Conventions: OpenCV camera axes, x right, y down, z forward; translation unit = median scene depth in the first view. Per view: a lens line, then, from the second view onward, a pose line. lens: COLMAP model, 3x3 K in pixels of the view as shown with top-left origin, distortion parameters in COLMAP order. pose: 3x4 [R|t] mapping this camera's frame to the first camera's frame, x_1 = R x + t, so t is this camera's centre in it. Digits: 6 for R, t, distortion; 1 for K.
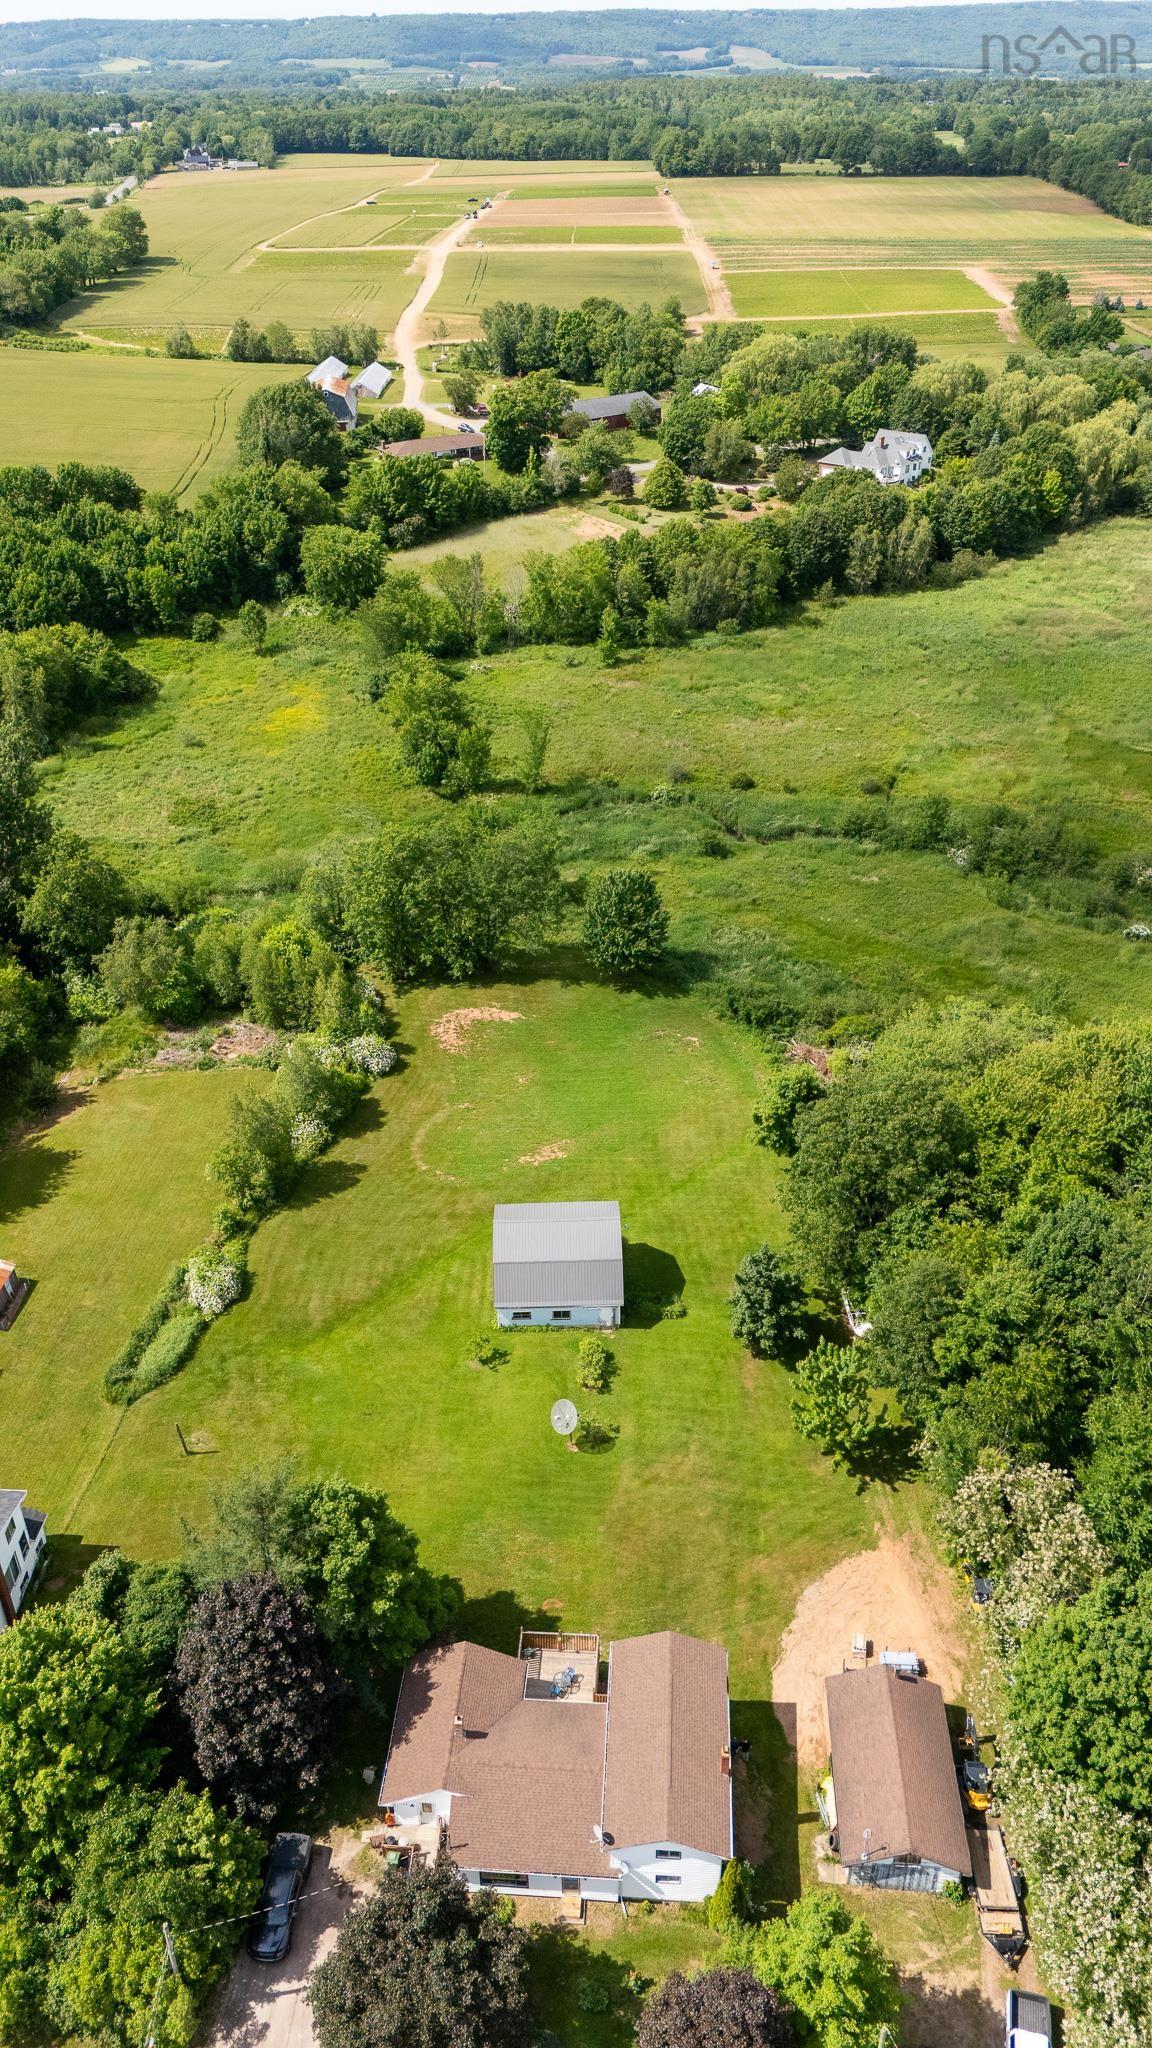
lens RADIAL K [[1553.8, 0, 576.0], [0, 1553.8, 1024.0], [0, 0, 1]] dist [0.106086, -0.138533]
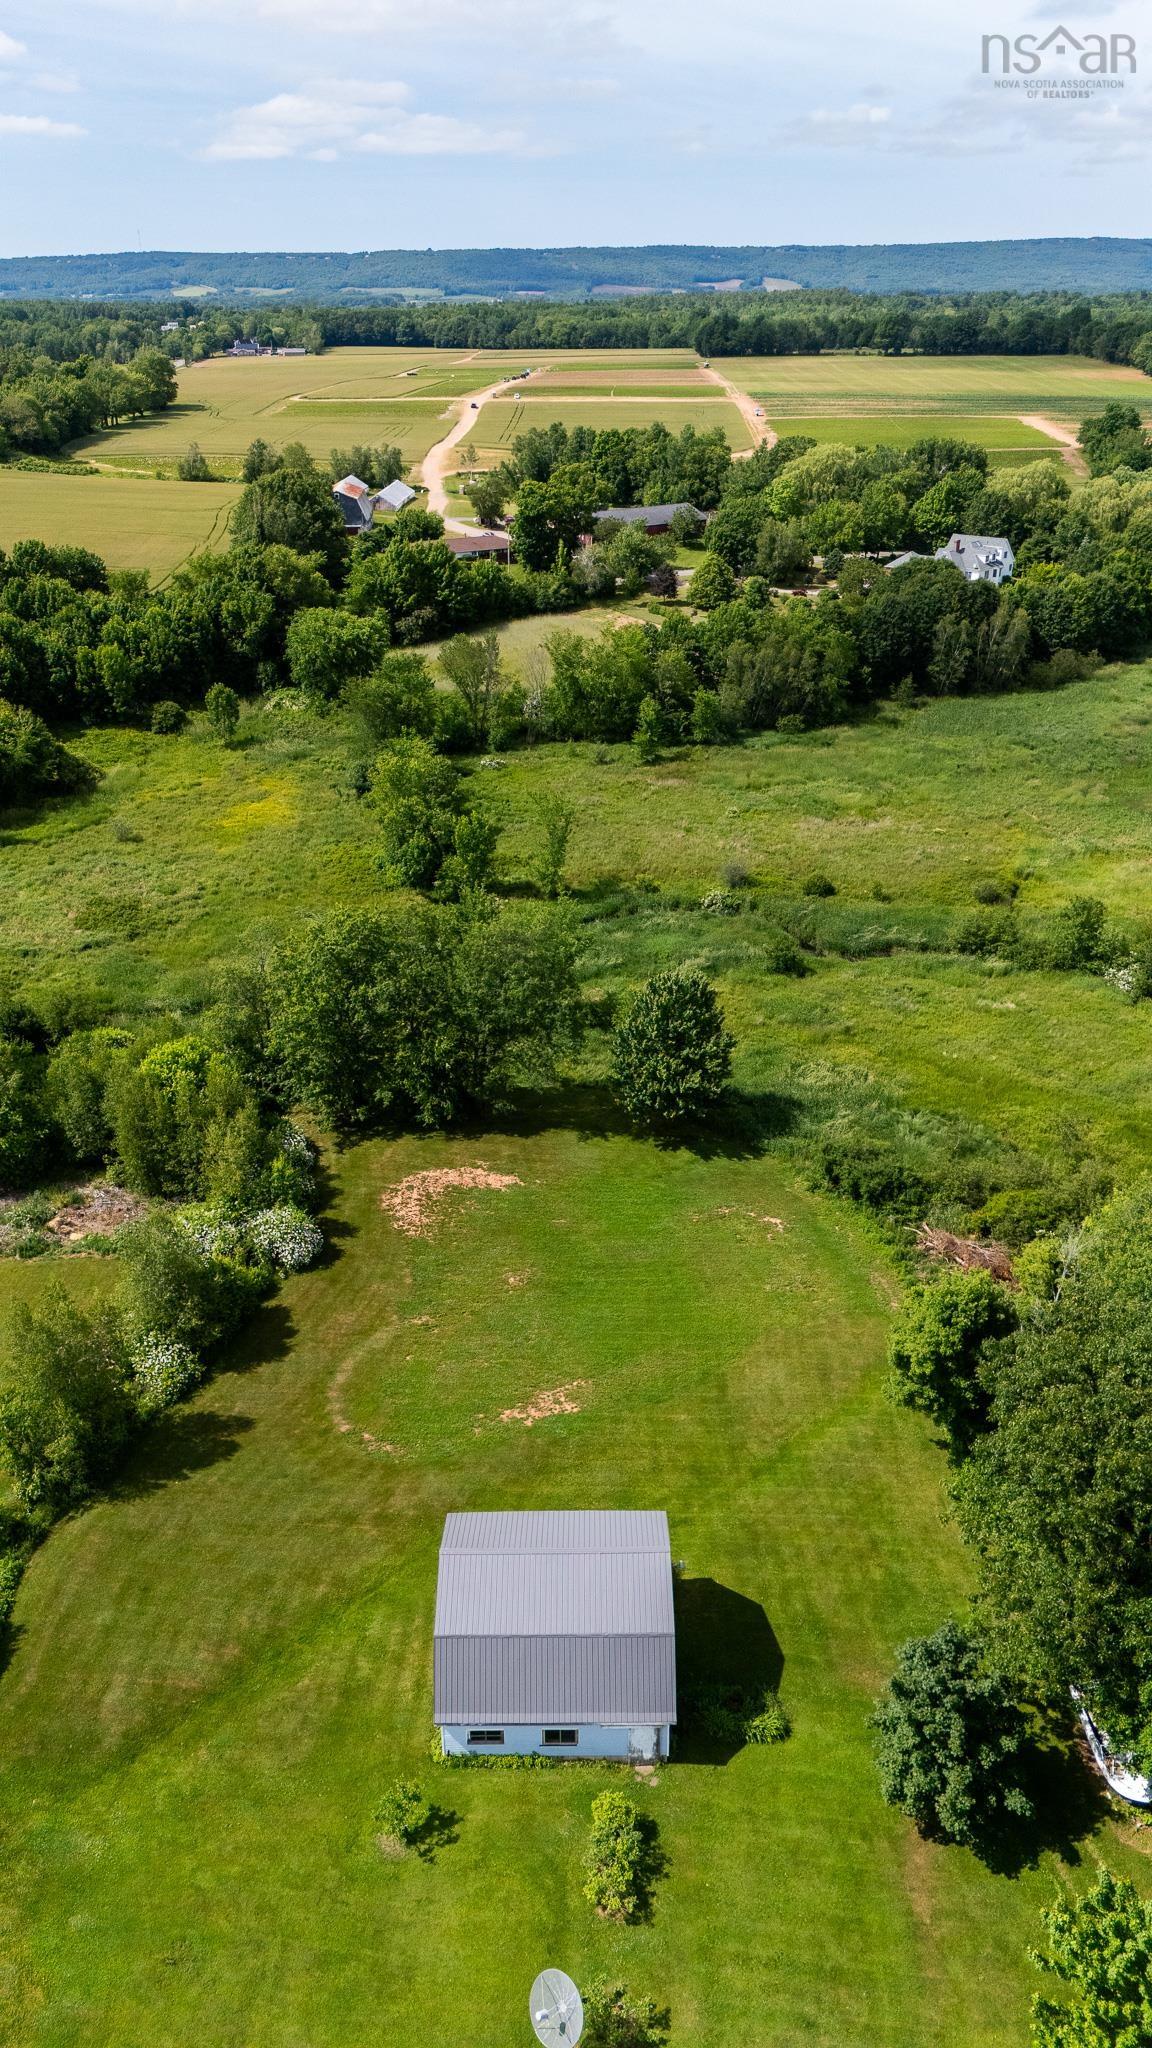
lens RADIAL K [[1553.8, 0, 576.0], [0, 1553.8, 1024.0], [0, 0, 1]] dist [0.106086, -0.138533]
pose [[0.999700, 0.013994, -0.020102, 0.002540], [-0.016171, 0.993516, -0.112540, 0.002341], [0.018397, 0.112831, 0.993444, 0.294751]]
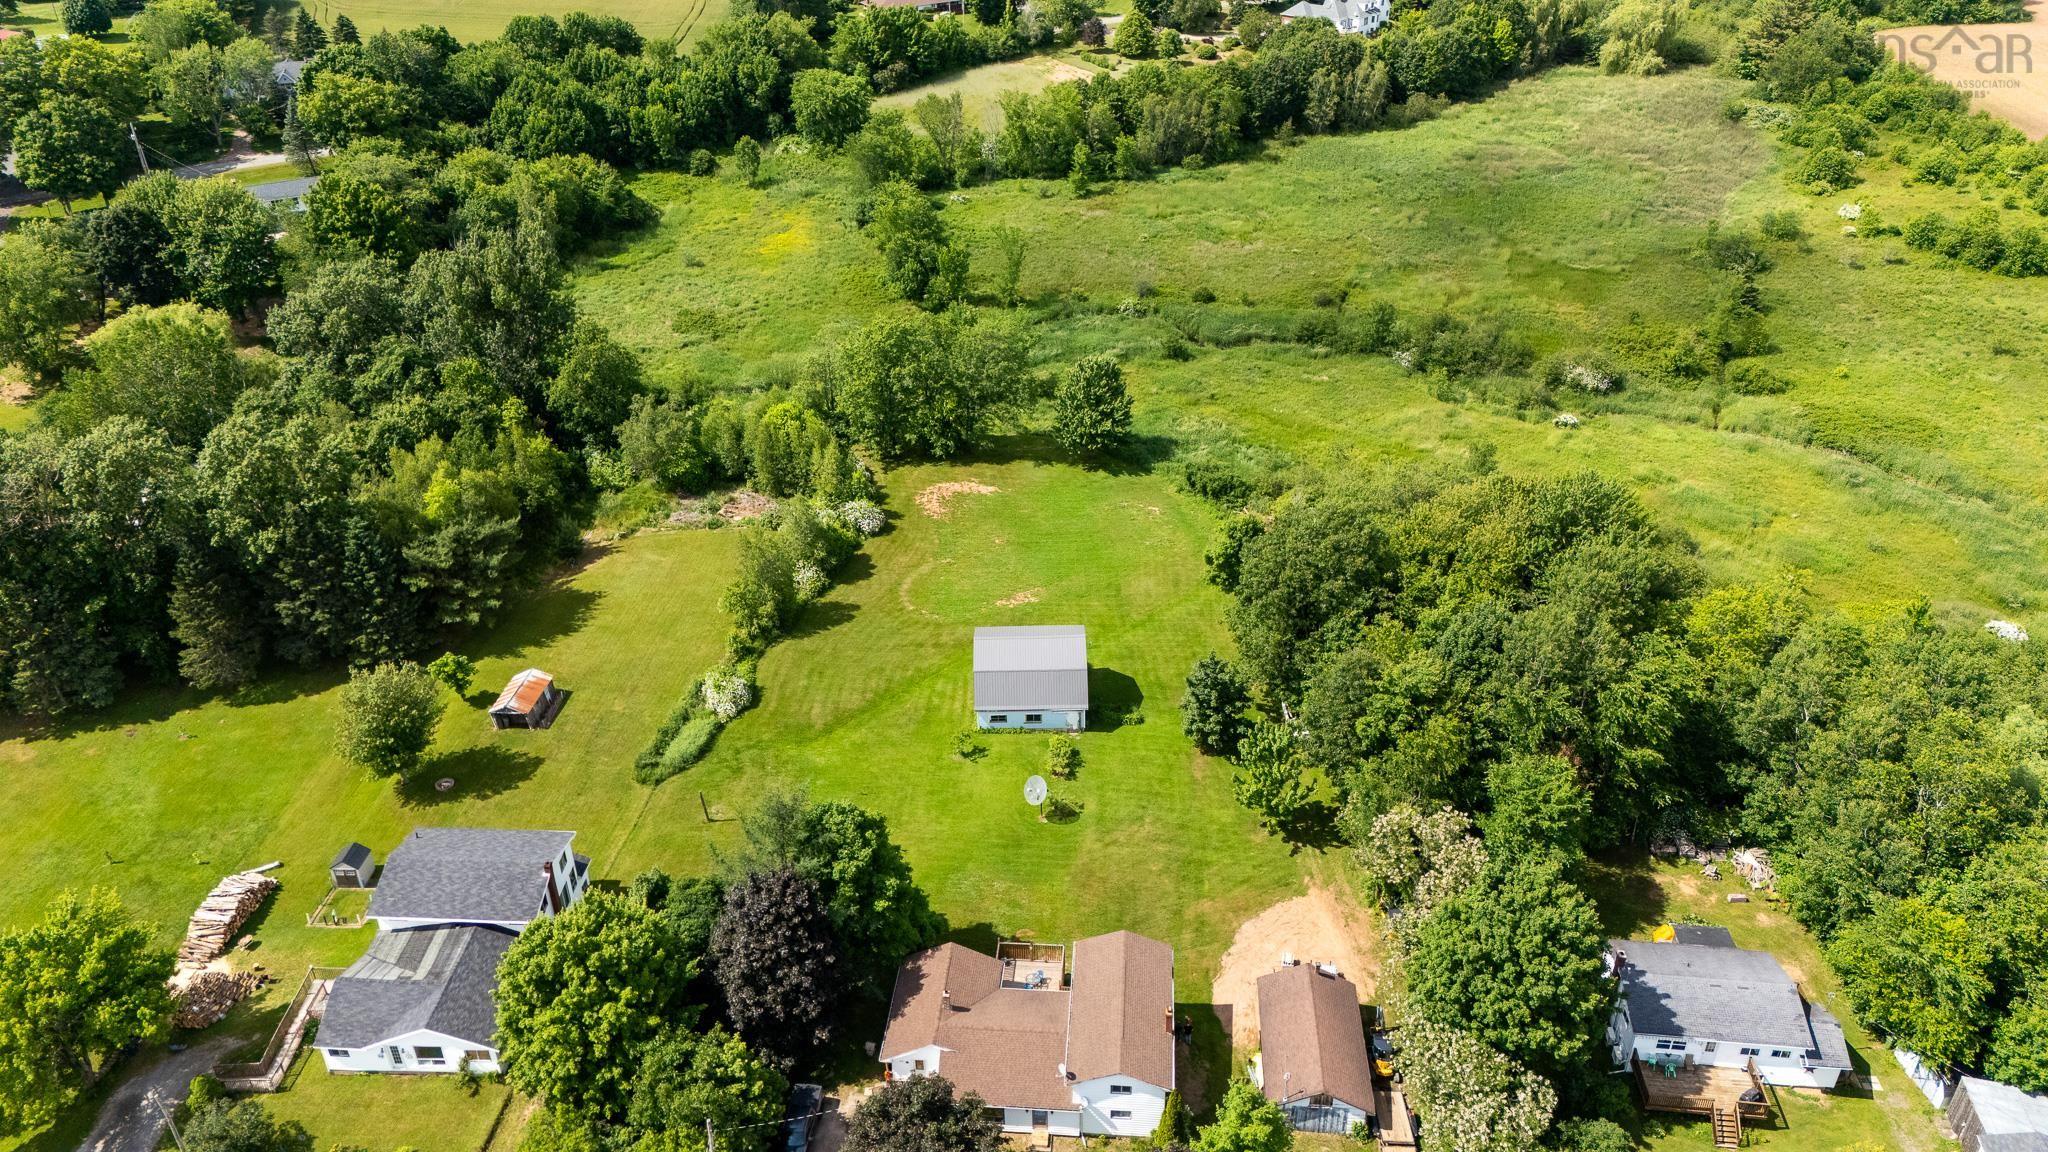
lens RADIAL K [[1548.8, 0, 1027.4], [0, 1548.8, 574.2], [0, 0, 1]] dist [0.119050, -0.191461]
pose [[0.999896, 0.003106, -0.014082, 0.001252], [-0.003330, 0.999868, -0.015909, 0.067722], [0.014031, 0.015954, 0.999774, -0.088484]]
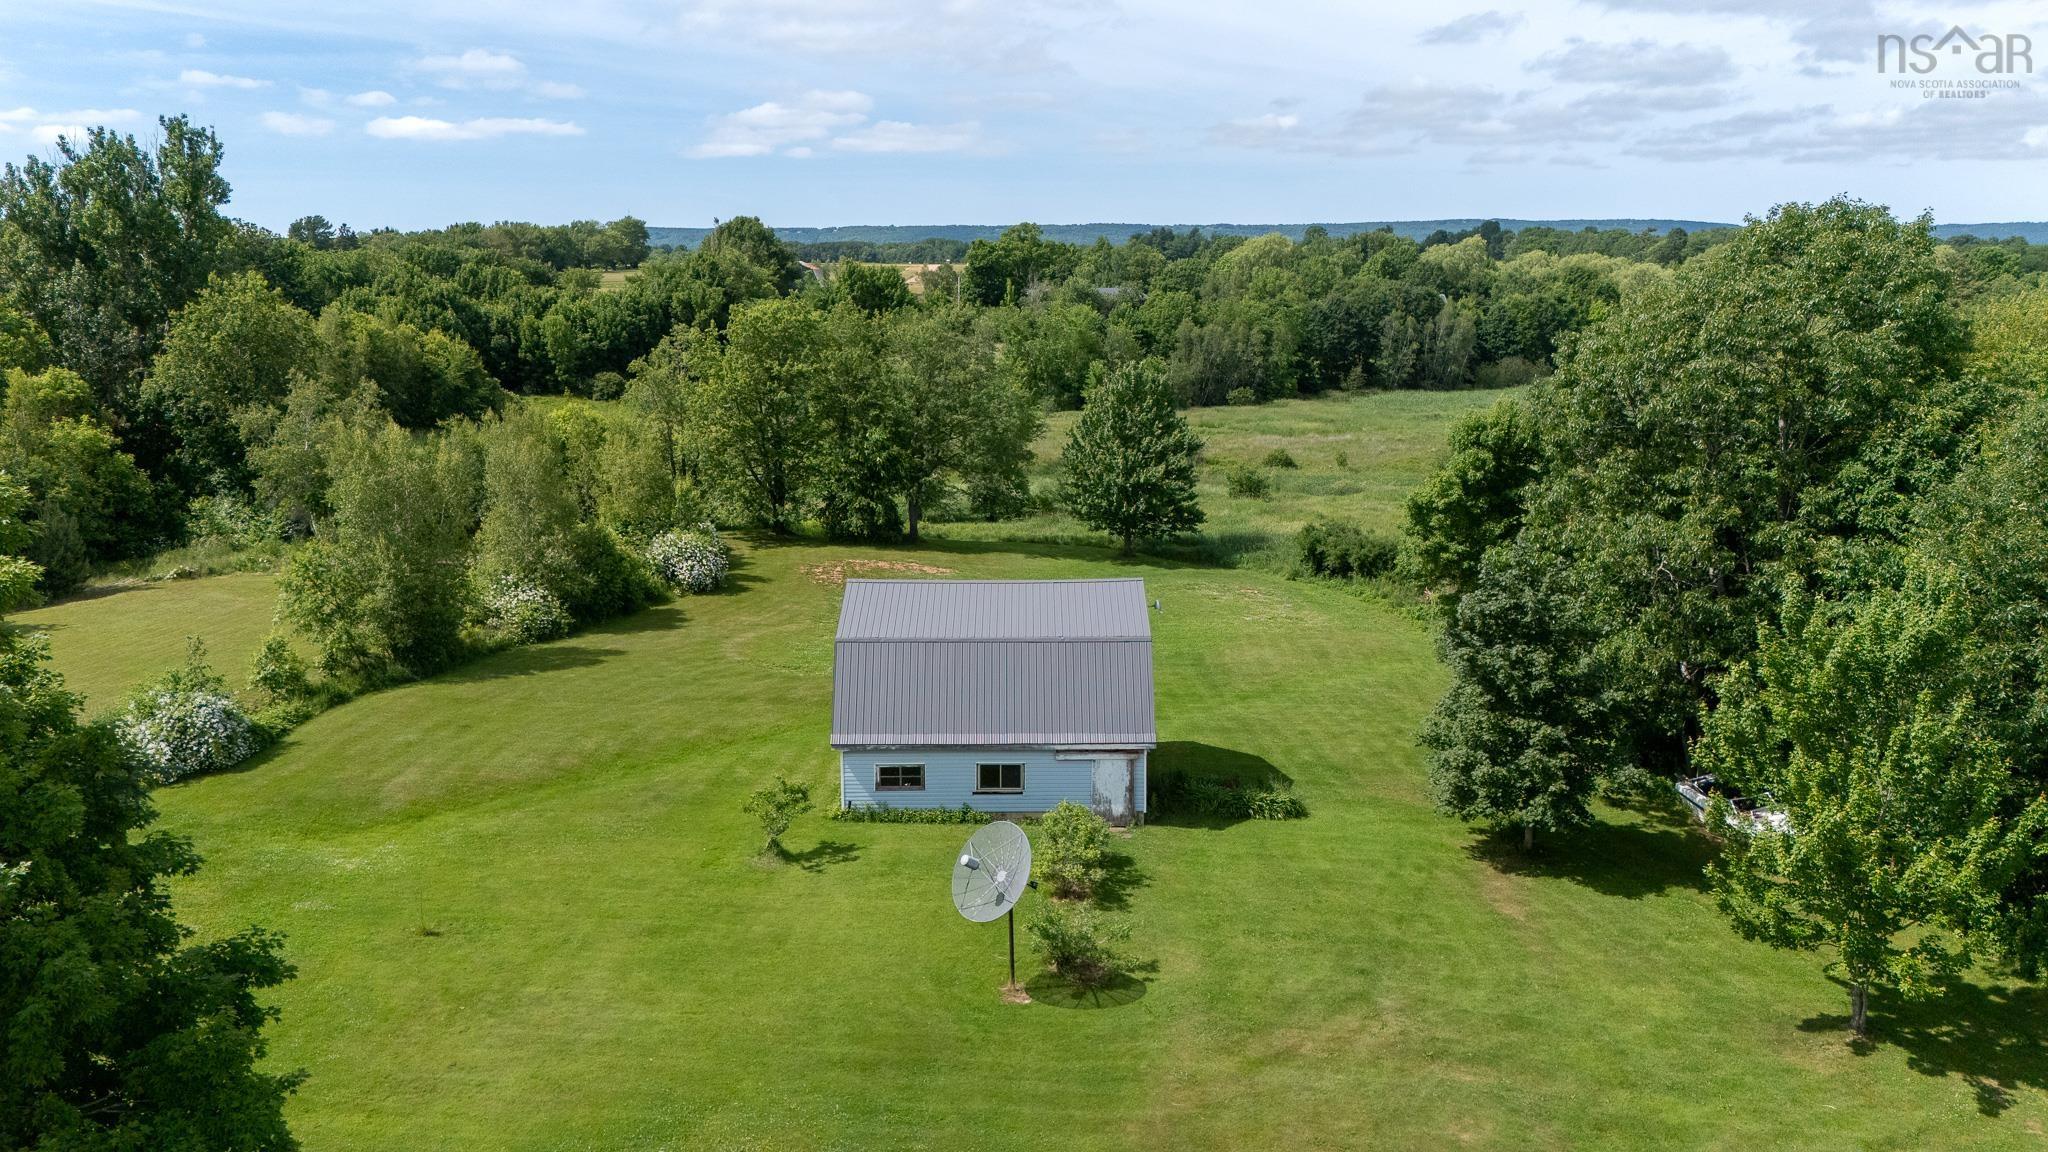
lens RADIAL K [[1553.8, 0, 1024.2], [0, 1553.8, 548.1], [0, 0, 1]] dist [0.106086, -0.138533]
pose [[0.999672, 0.012479, -0.022346, 0.003498], [-0.019684, 0.932893, -0.359616, 0.187474], [0.016359, 0.359938, 0.932833, 0.412761]]
